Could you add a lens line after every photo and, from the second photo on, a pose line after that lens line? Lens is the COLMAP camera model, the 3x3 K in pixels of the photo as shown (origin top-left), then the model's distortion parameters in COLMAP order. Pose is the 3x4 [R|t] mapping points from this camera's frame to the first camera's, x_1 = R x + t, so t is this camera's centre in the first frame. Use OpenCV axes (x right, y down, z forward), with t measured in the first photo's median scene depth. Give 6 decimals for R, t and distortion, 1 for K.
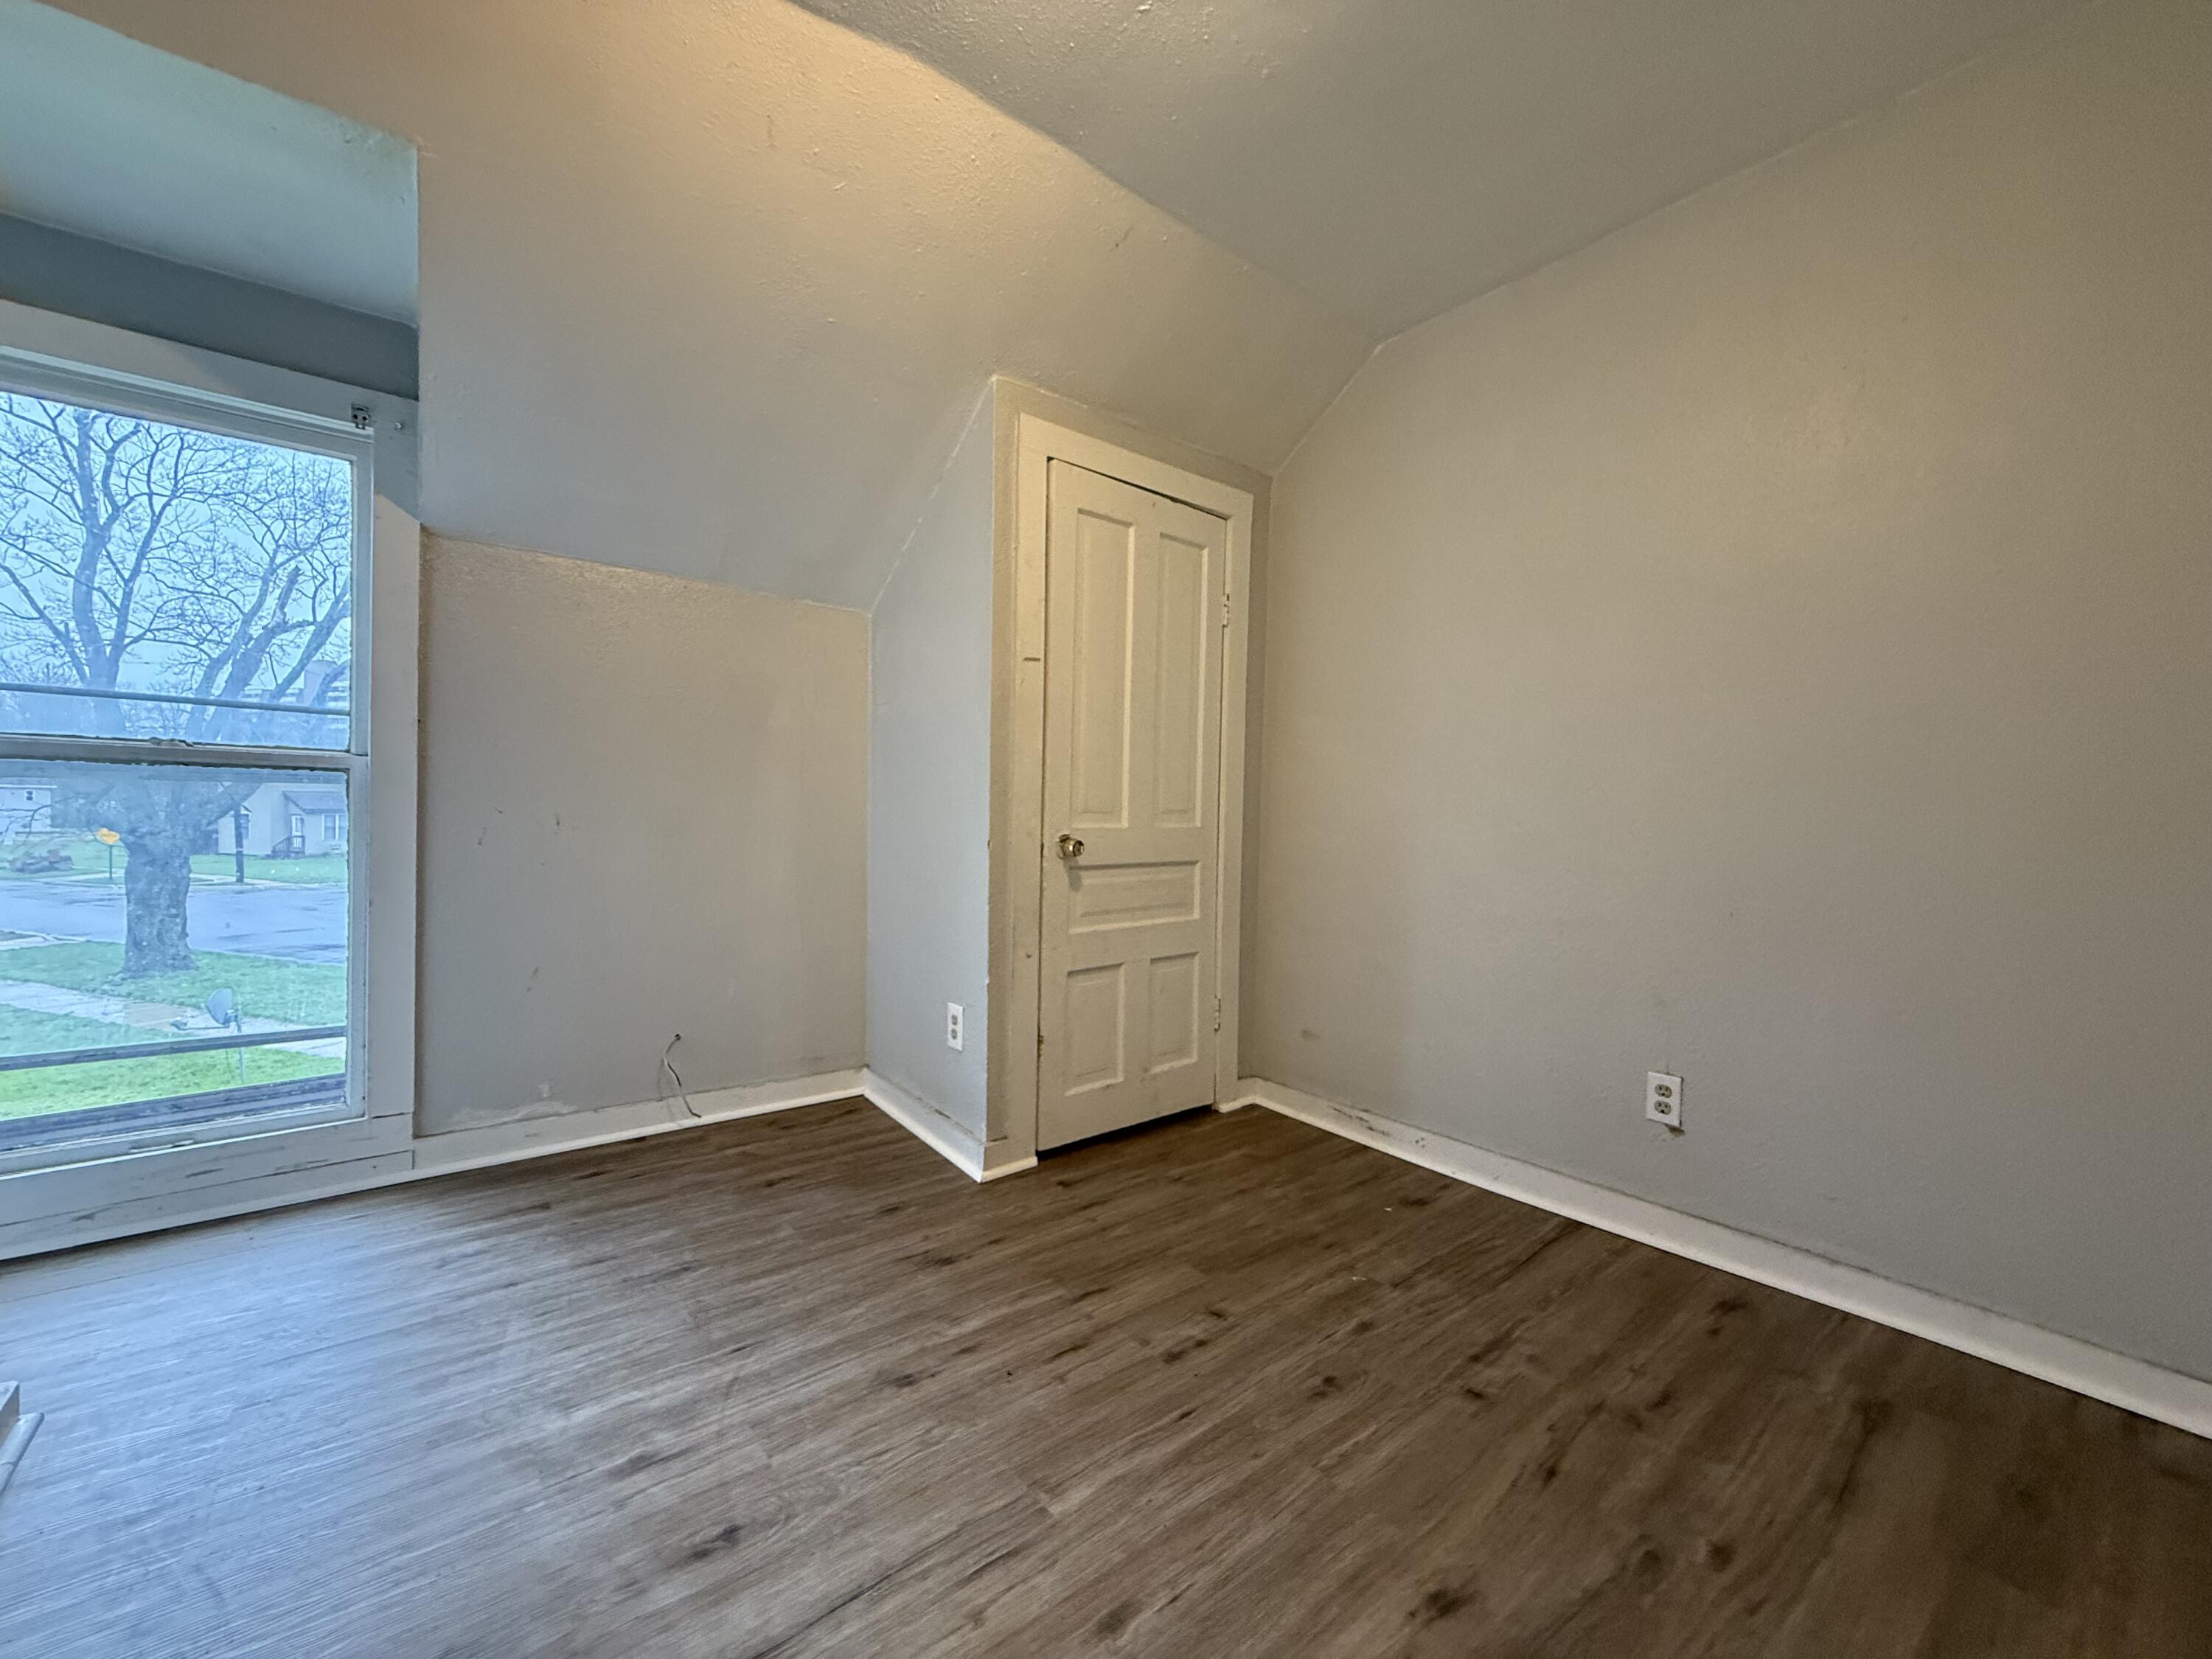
lens RADIAL K [[880.6, 0, 1100.0], [0, 880.6, 830.0], [0, 0, 1]] dist [-0.000243, -0.000472]
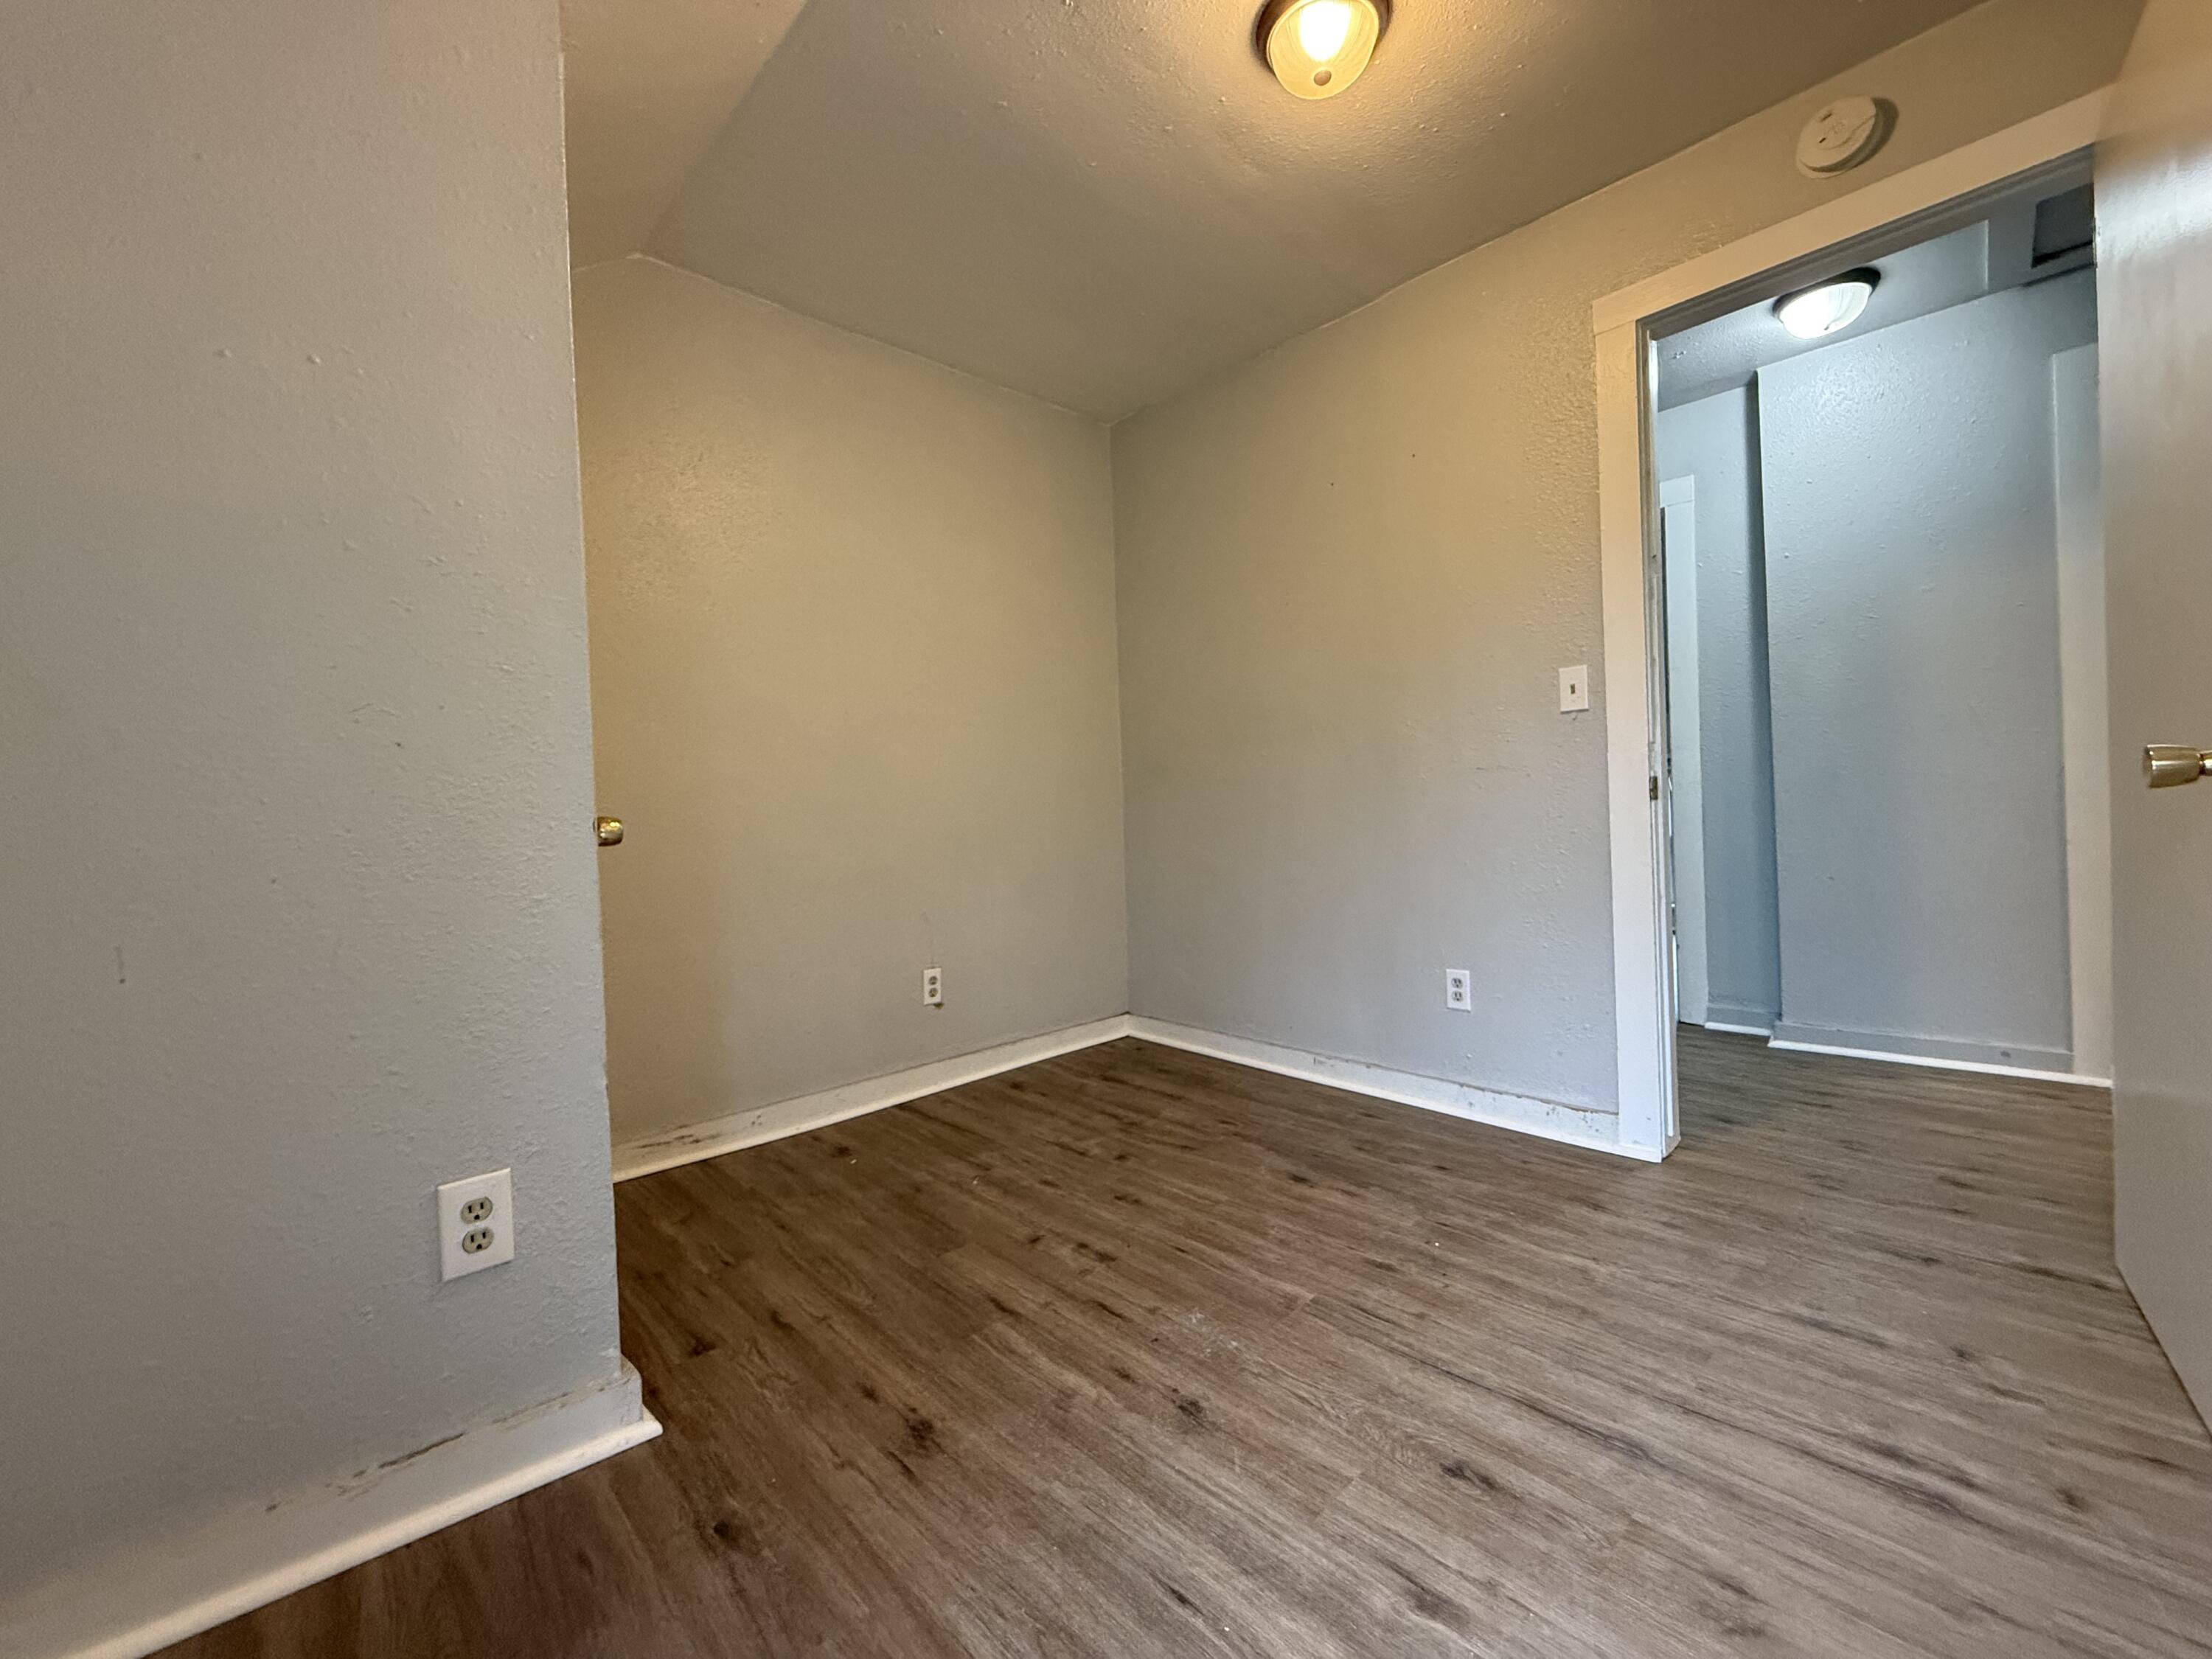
lens RADIAL K [[880.6, 0, 1101.4], [0, 880.6, 826.4], [0, 0, 1]] dist [-0.000243, -0.000472]
pose [[-0.085583, -0.028086, 0.995935, -0.991319], [0.053856, 0.998011, 0.032773, 0.022338], [-0.994874, 0.056442, -0.083900, 1.057687]]
